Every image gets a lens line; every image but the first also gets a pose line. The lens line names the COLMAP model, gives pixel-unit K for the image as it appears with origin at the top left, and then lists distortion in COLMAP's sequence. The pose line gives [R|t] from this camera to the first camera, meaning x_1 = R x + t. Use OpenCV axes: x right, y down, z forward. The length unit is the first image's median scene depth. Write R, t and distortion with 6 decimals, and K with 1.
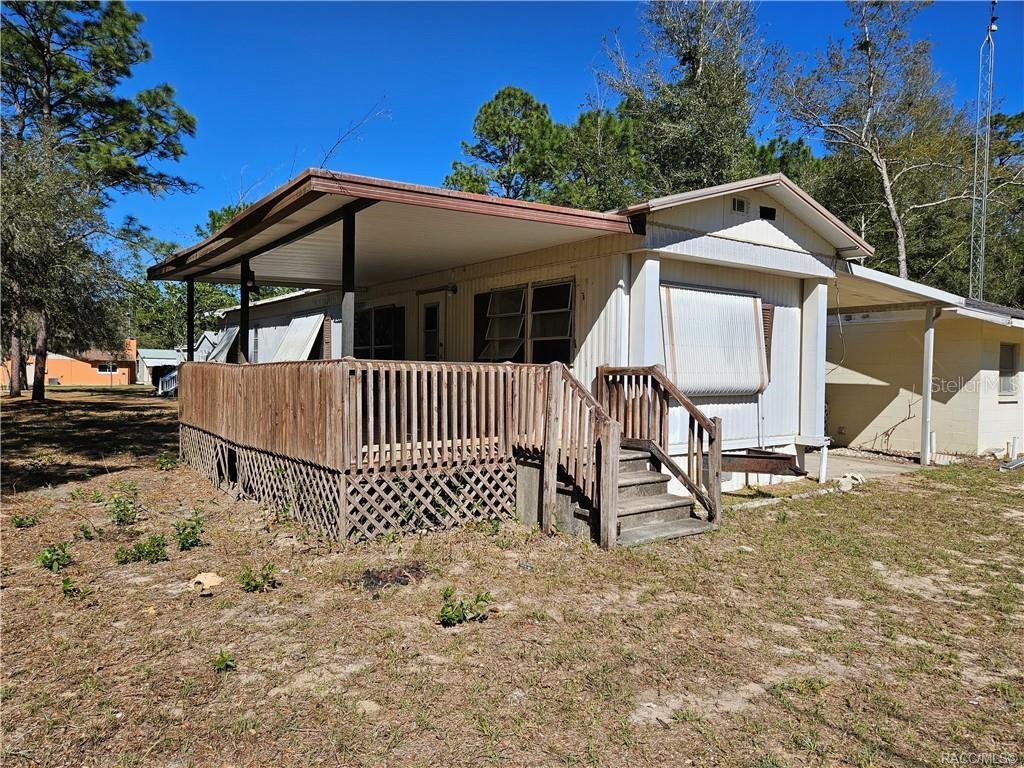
lens RADIAL K [[692.9, 0, 512.0], [0, 692.9, 384.0], [0, 0, 1]] dist [0.045604, -0.002024]
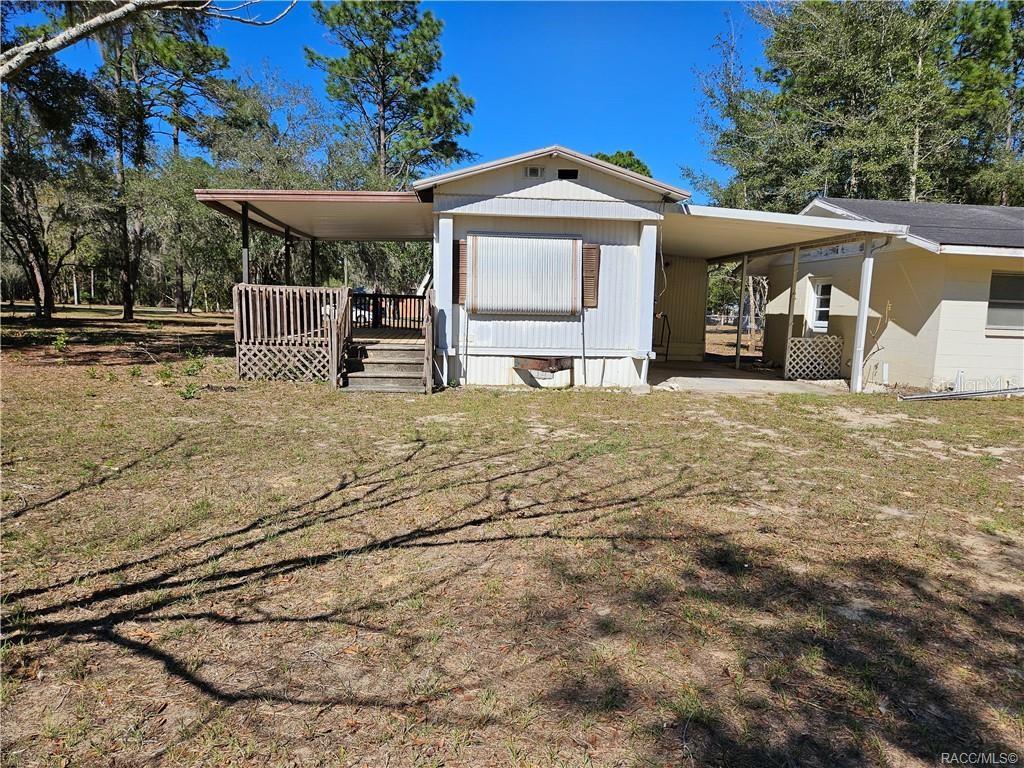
lens RADIAL K [[726.7, 0, 512.0], [0, 726.7, 384.0], [0, 0, 1]] dist [0.050225, 0.001073]
pose [[0.850614, 0.062654, -0.522044, 1.024992], [-0.025032, 0.996575, 0.078818, 0.041501], [0.525194, -0.053976, 0.849269, -0.235159]]
